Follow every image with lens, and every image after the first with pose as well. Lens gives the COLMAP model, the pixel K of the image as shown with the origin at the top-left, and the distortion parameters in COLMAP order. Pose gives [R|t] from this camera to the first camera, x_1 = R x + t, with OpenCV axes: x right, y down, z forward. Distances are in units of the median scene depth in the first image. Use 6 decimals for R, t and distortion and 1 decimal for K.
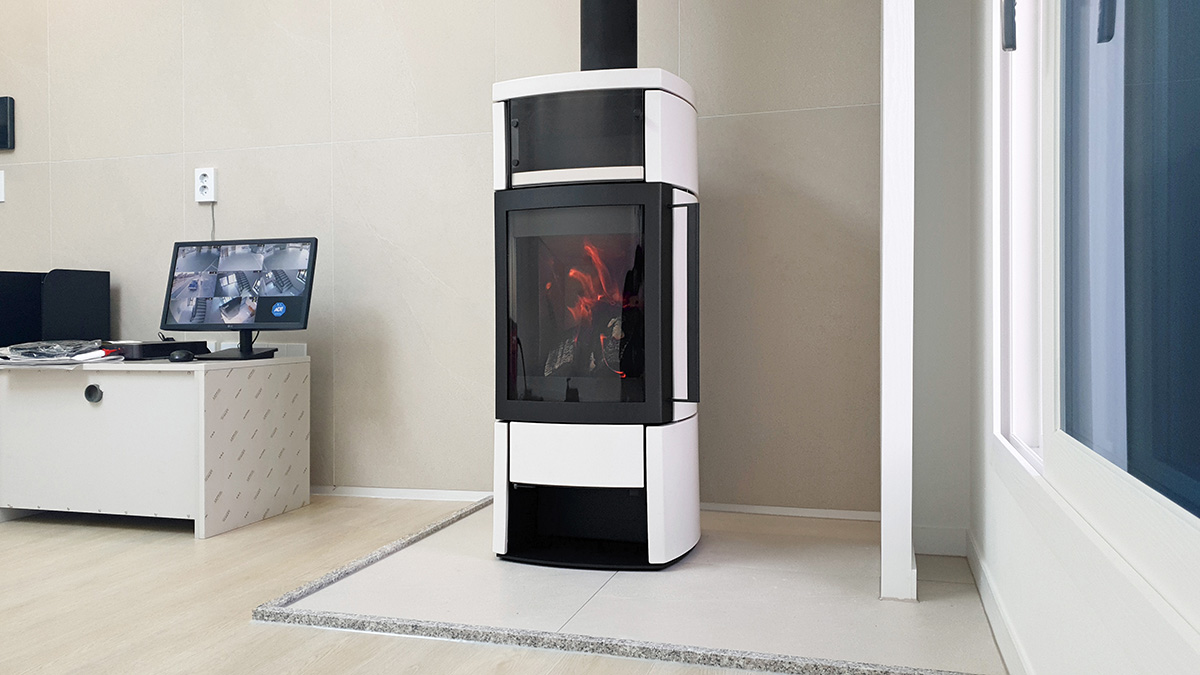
lens RADIAL K [[959.4, 0, 623.6], [0, 959.4, 317.1], [0, 0, 1]] dist [0.004346, 0.002292]
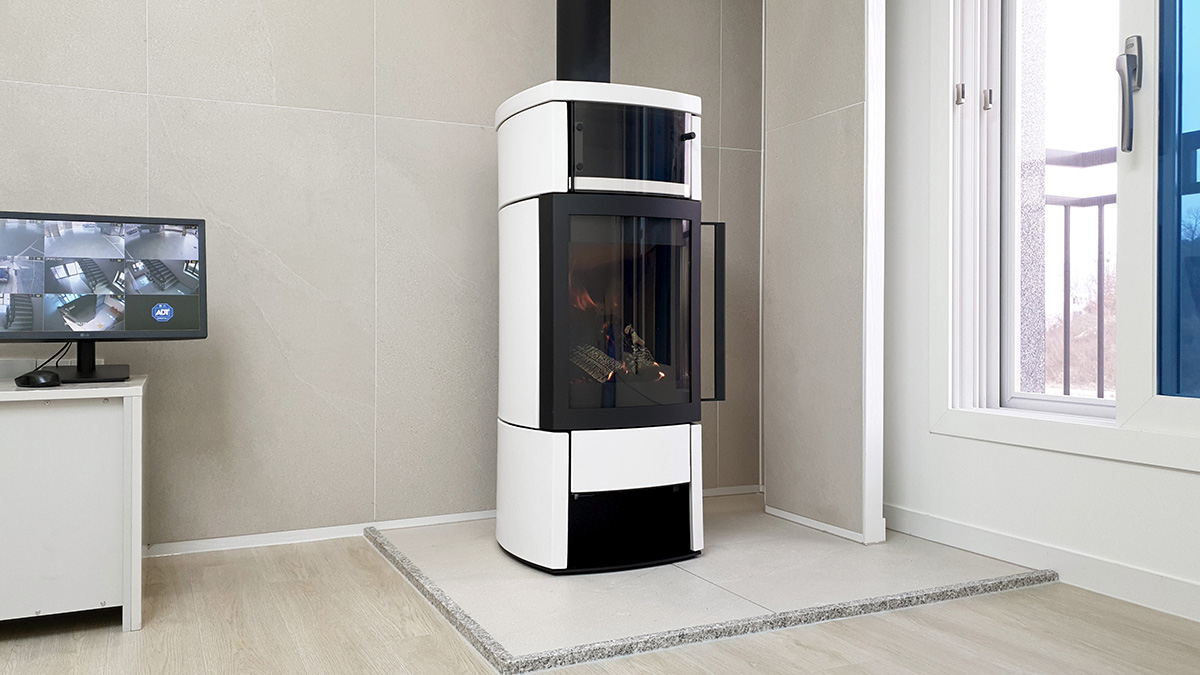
lens RADIAL K [[959.4, 0, 623.6], [0, 959.4, 317.1], [0, 0, 1]] dist [0.004346, 0.002292]
pose [[0.730899, 0.008971, 0.682427, -0.602095], [-0.002312, 0.999940, -0.010669, 0.002864], [-0.682482, 0.006221, 0.730876, 0.202913]]
